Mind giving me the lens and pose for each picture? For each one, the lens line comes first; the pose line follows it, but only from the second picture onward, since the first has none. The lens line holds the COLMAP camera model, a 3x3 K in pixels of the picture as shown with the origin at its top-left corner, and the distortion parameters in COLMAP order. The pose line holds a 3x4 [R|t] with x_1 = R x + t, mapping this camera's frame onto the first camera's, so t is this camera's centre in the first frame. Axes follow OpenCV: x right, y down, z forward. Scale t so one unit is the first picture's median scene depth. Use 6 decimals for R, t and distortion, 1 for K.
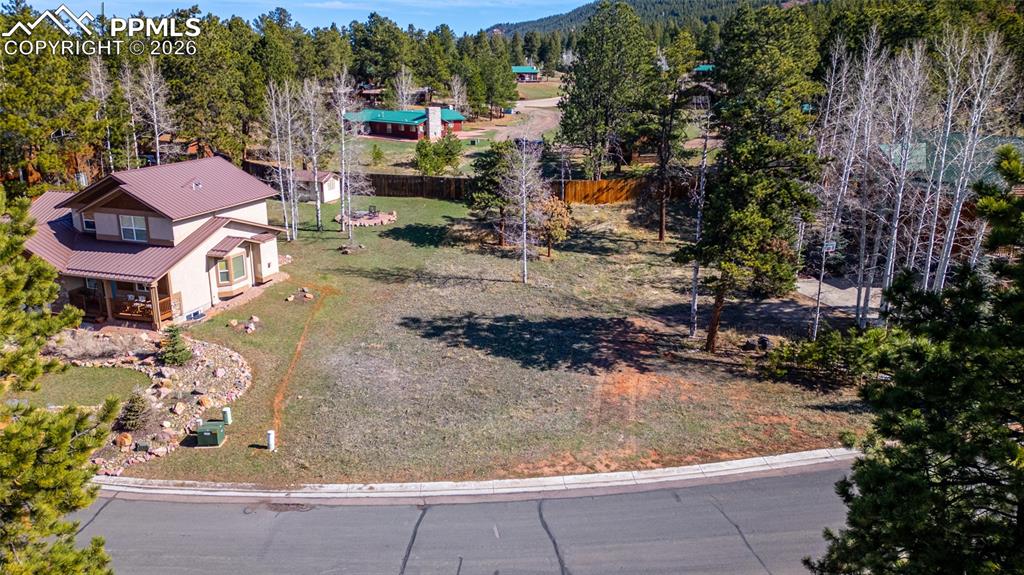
lens RADIAL K [[723.0, 0, 510.7], [0, 723.0, 263.3], [0, 0, 1]] dist [0.046778, -0.002983]
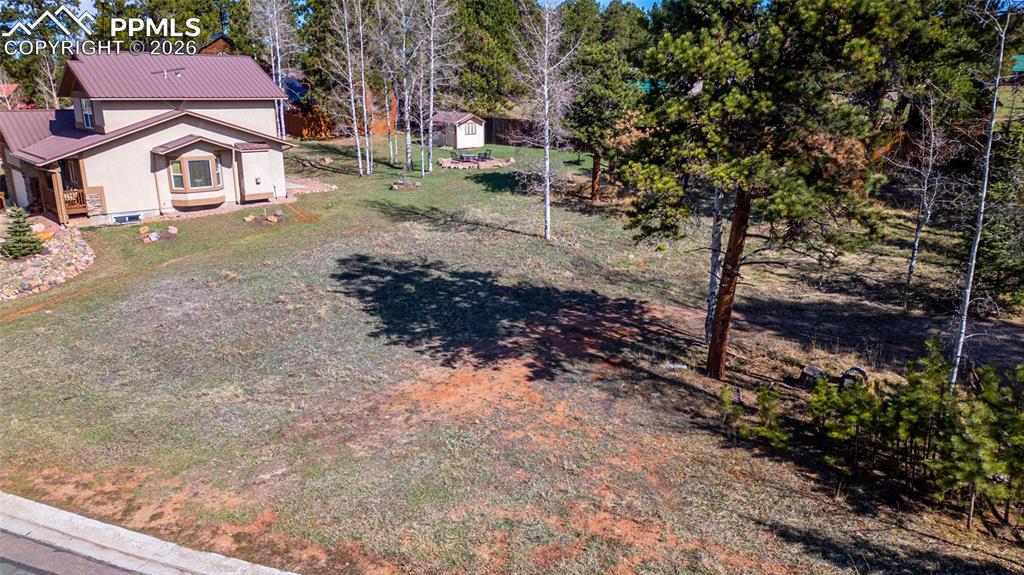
lens RADIAL K [[714.5, 0, 512.0], [0, 714.5, 287.5], [0, 0, 1]] dist [0.091152, -0.078403]
pose [[0.864644, 0.130770, -0.485066, 0.377855], [-0.126727, 0.991078, 0.041293, 0.058618], [0.486138, 0.025767, 0.873502, 0.486388]]
